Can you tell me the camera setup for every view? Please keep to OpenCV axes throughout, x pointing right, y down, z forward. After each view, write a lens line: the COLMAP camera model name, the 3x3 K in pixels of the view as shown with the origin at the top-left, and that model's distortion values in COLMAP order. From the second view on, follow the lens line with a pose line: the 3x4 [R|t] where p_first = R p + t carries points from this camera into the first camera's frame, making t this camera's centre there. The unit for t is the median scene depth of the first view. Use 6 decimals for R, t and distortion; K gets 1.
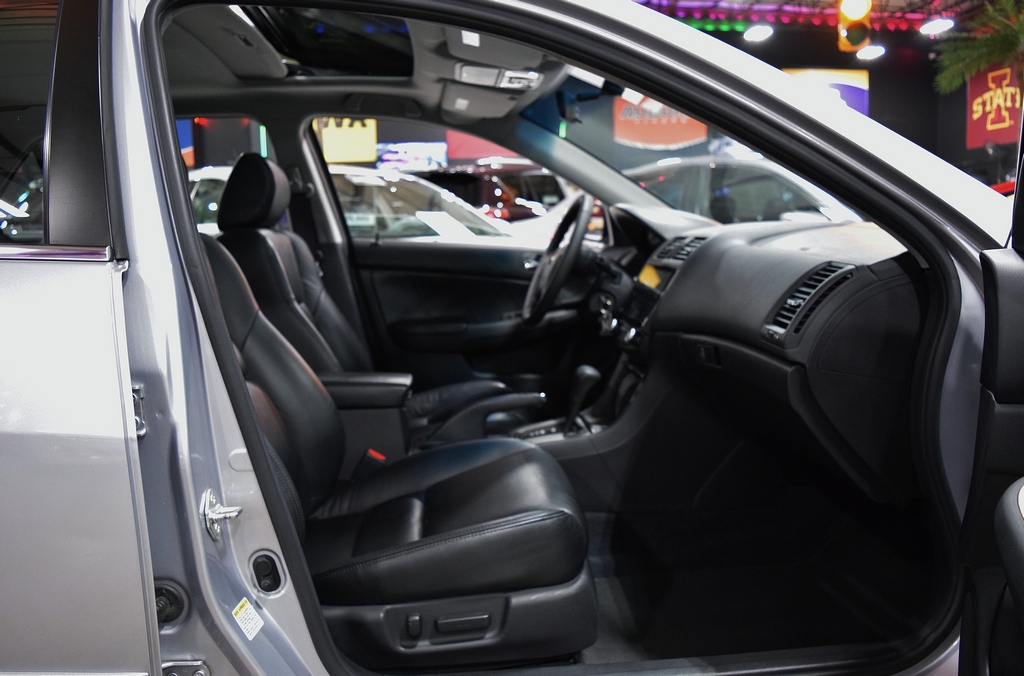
lens RADIAL K [[806.5, 0, 512.0], [0, 806.5, 338.0], [0, 0, 1]] dist [-0.084585, 0.001559]
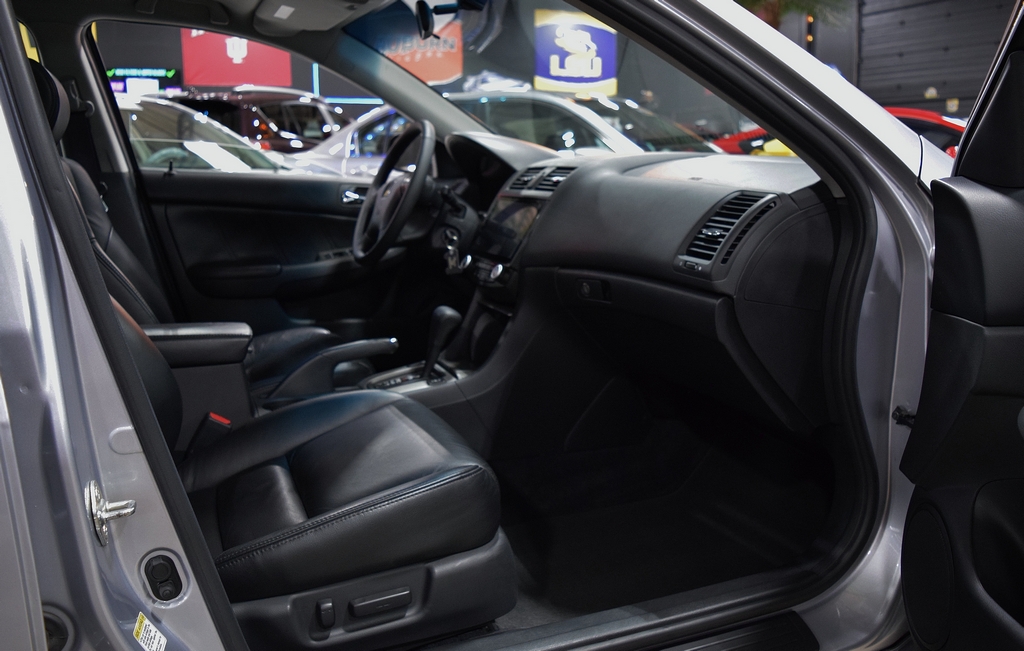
lens RADIAL K [[823.1, 0, 512.0], [0, 823.1, 325.5], [0, 0, 1]] dist [-0.086525, 0.002106]
pose [[0.951546, -0.040486, 0.304831, -0.132993], [0.023449, 0.997962, 0.059348, 0.002560], [-0.306612, -0.049324, 0.950556, 0.088102]]
